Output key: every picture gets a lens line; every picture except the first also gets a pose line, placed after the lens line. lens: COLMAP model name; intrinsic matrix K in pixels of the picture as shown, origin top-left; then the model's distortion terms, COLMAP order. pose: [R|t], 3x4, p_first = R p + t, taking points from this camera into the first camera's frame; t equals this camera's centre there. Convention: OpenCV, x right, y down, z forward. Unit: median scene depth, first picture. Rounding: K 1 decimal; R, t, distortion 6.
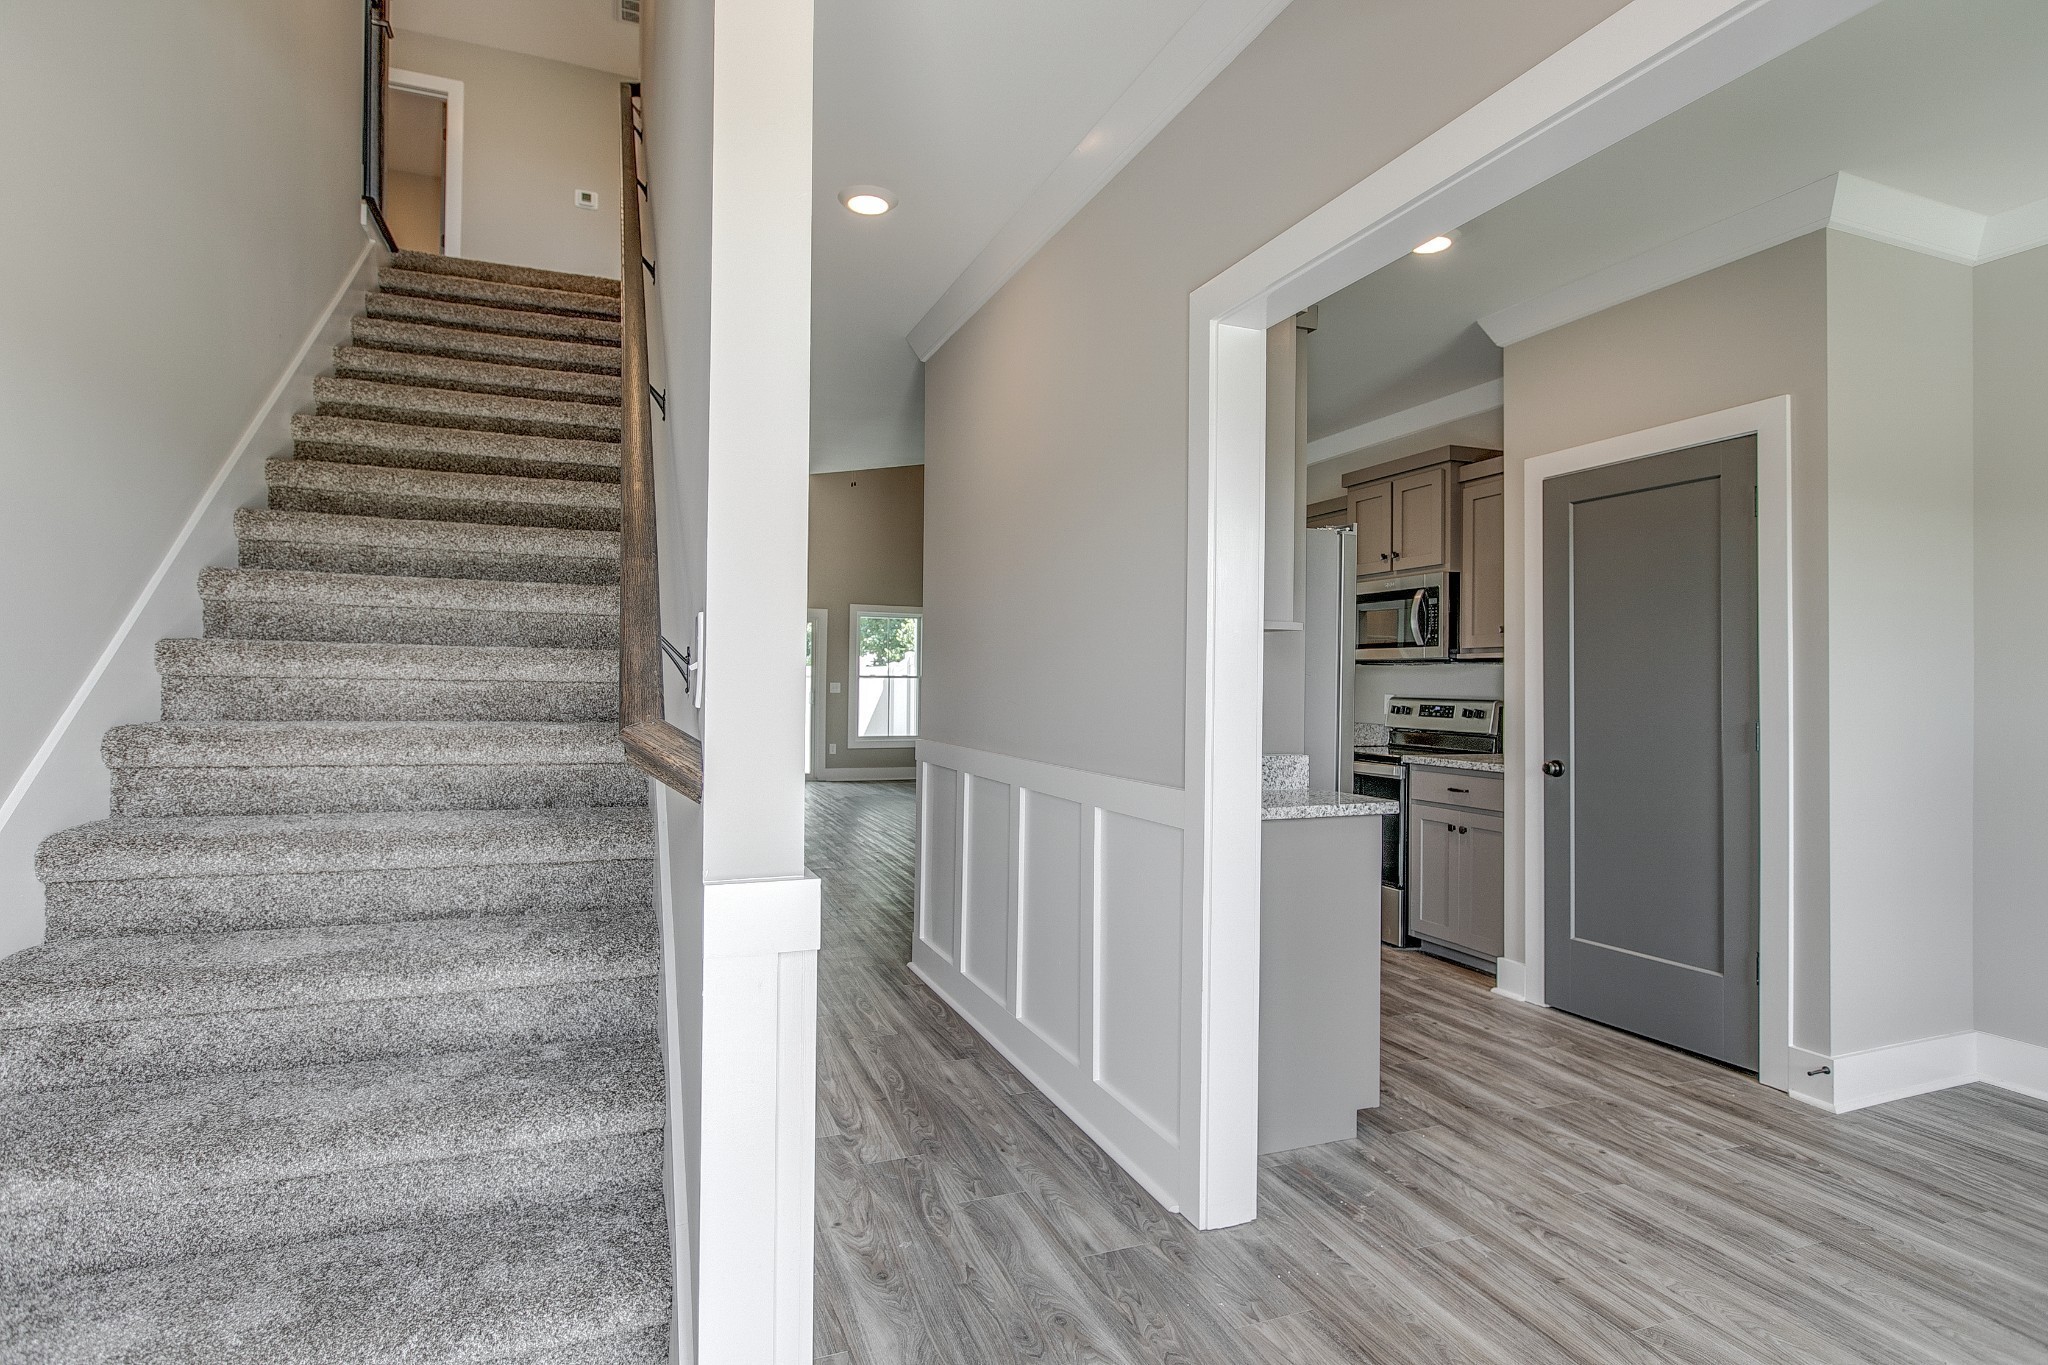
lens RADIAL K [[1046.1, 0, 1023.9], [0, 1046.1, 673.8], [0, 0, 1]] dist [0.000505, -0.001103]
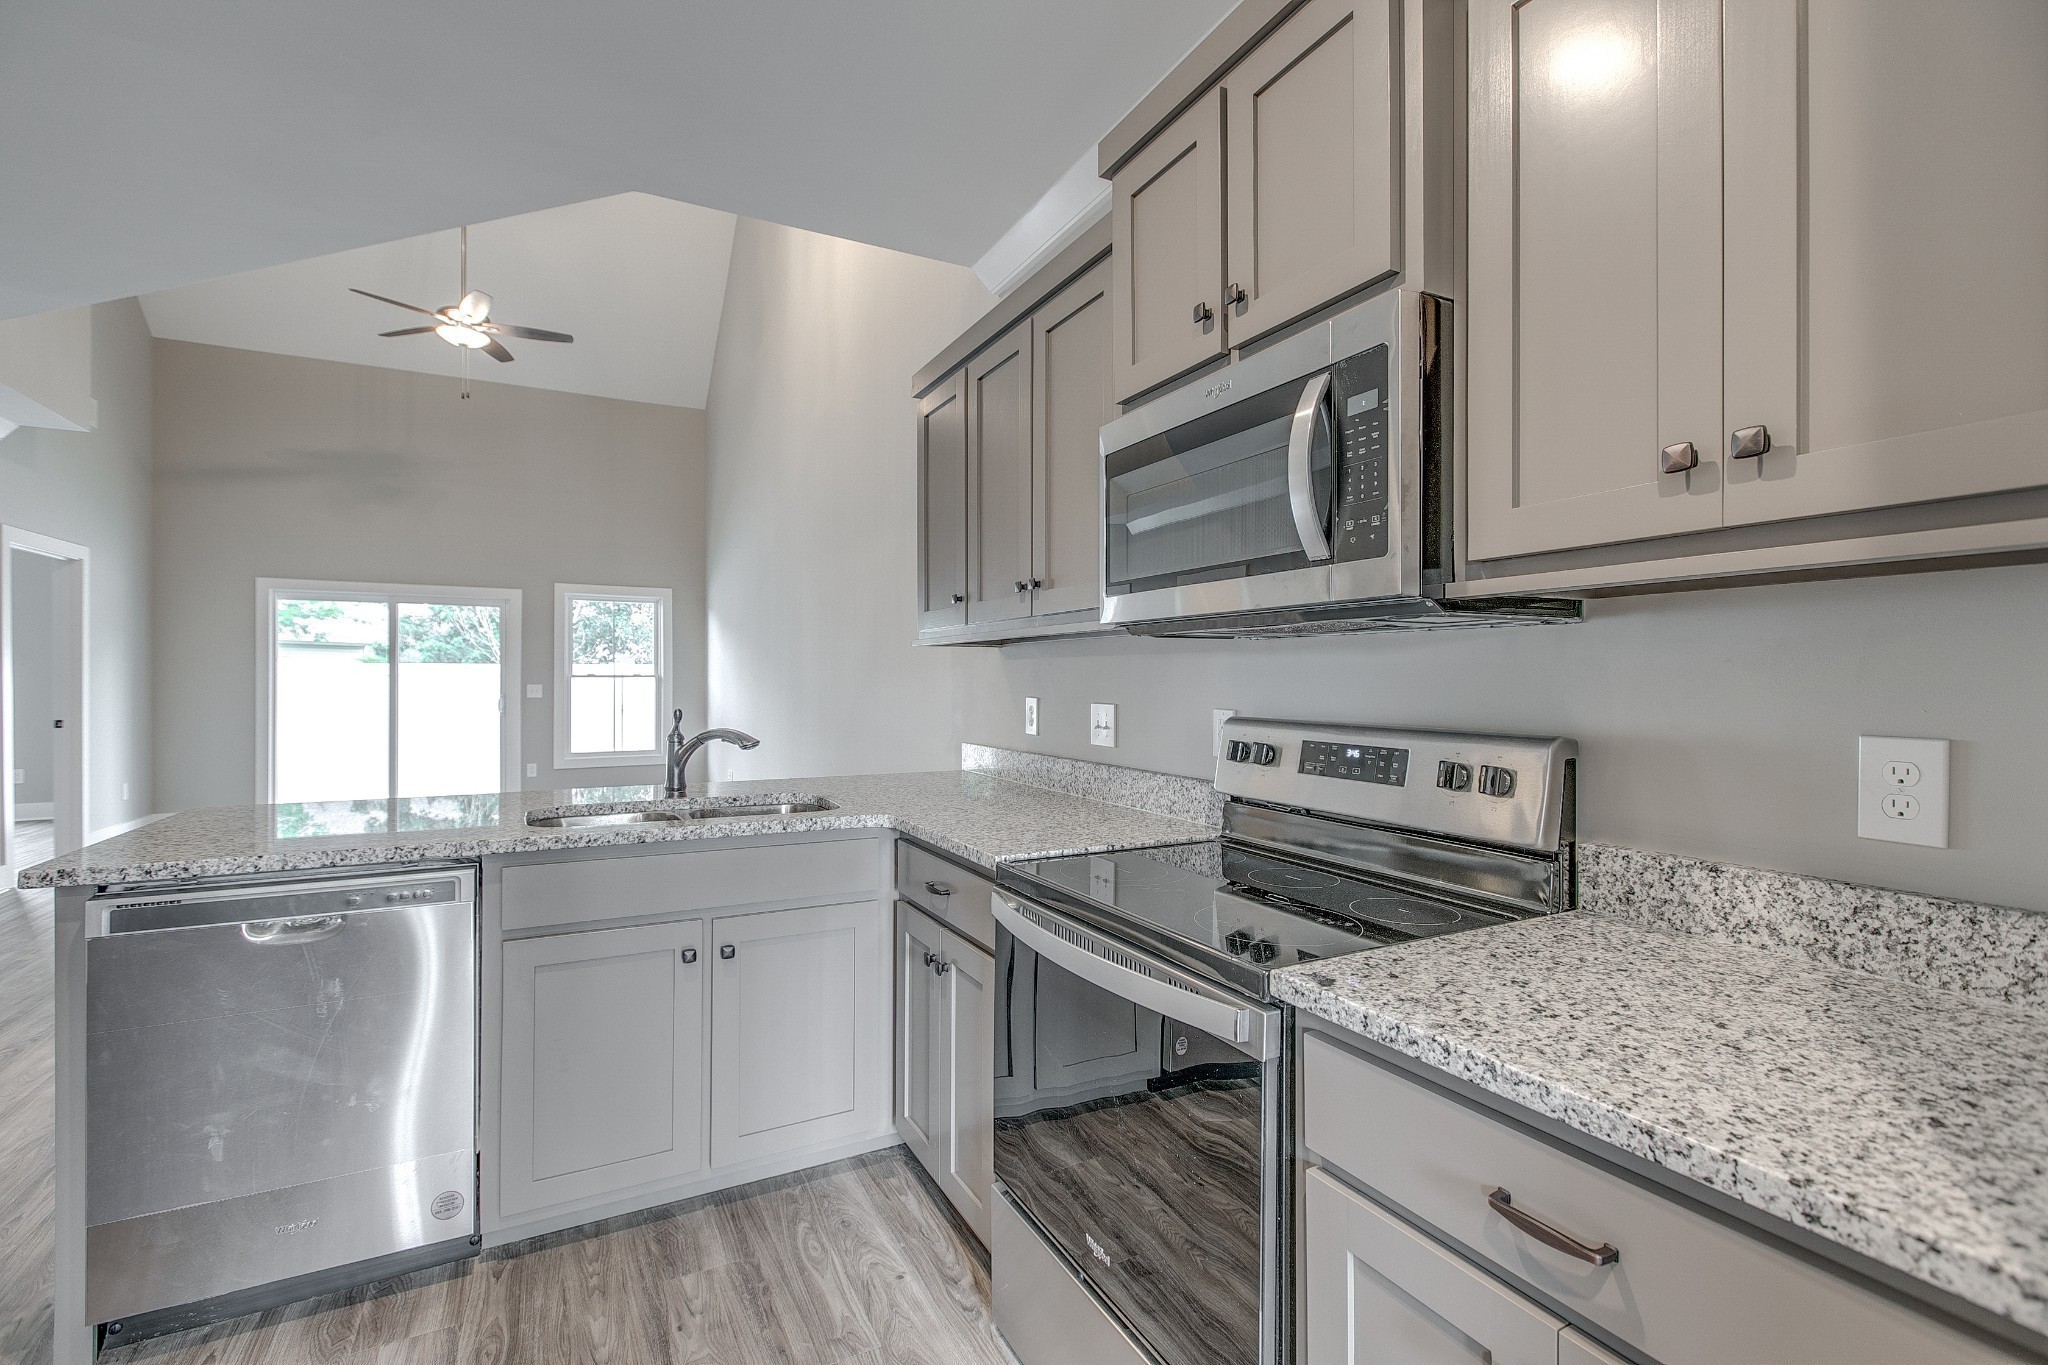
lens RADIAL K [[900.8, 0, 1023.2], [0, 900.8, 677.8], [0, 0, 1]] dist [0.000067, -0.001252]
pose [[0.993762, -0.010313, 0.111041, 0.339964], [0.009471, 0.999922, 0.008102, 0.004895], [-0.111116, -0.007000, 0.993783, 0.963352]]
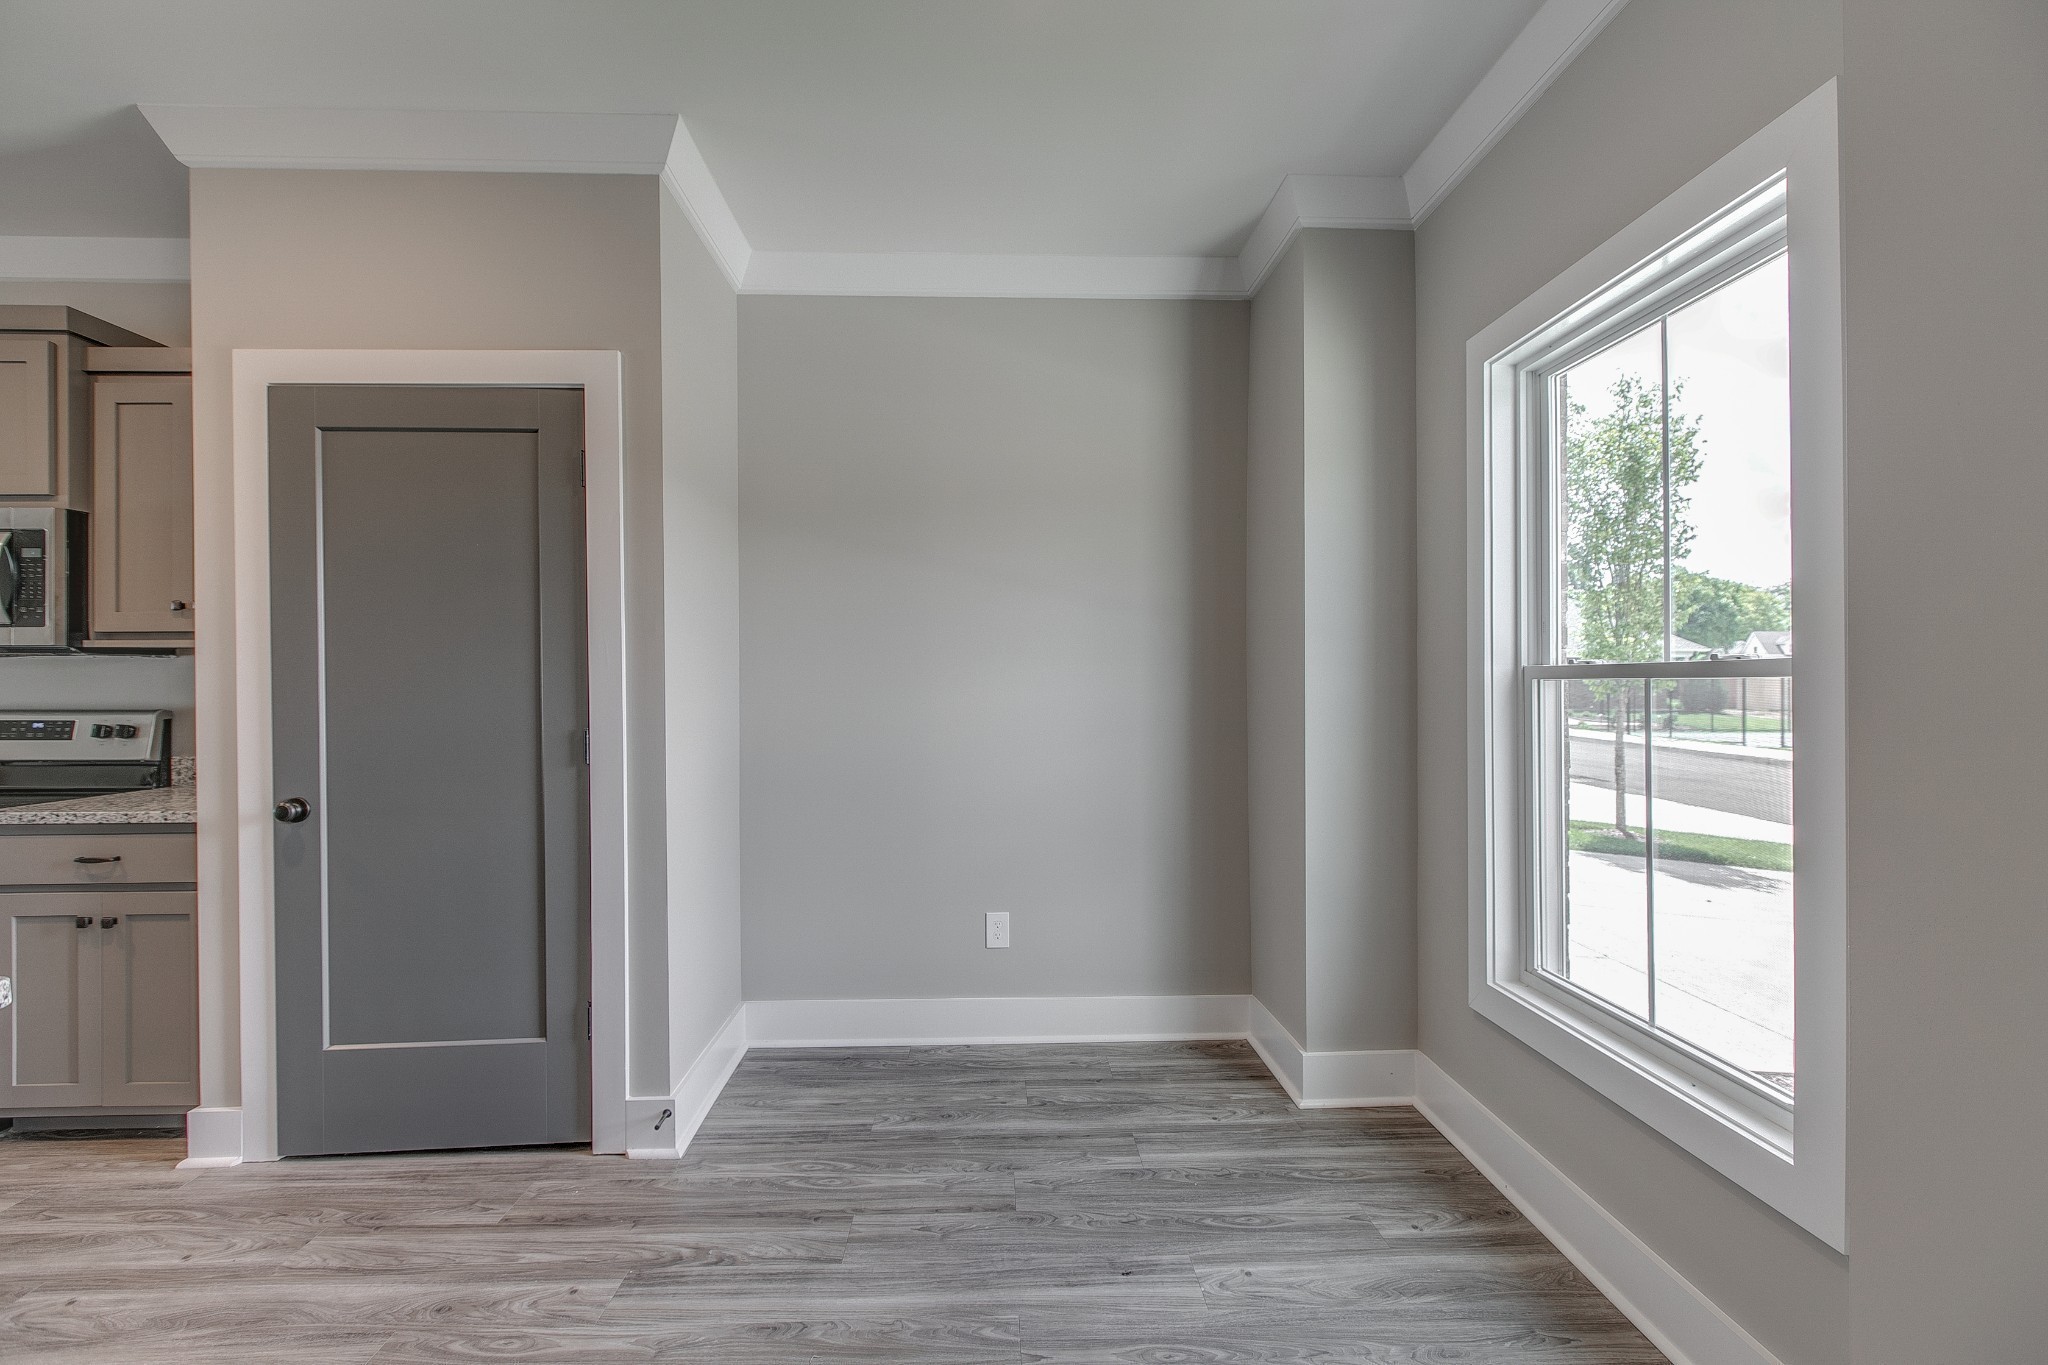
lens RADIAL K [[900.8, 0, 1023.2], [0, 900.8, 677.8], [0, 0, 1]] dist [0.000067, -0.001252]
pose [[0.330621, -0.009699, 0.943714, 0.108286], [-0.001412, 0.999941, 0.010771, -0.003529], [-0.943762, -0.004894, 0.330588, 0.352031]]
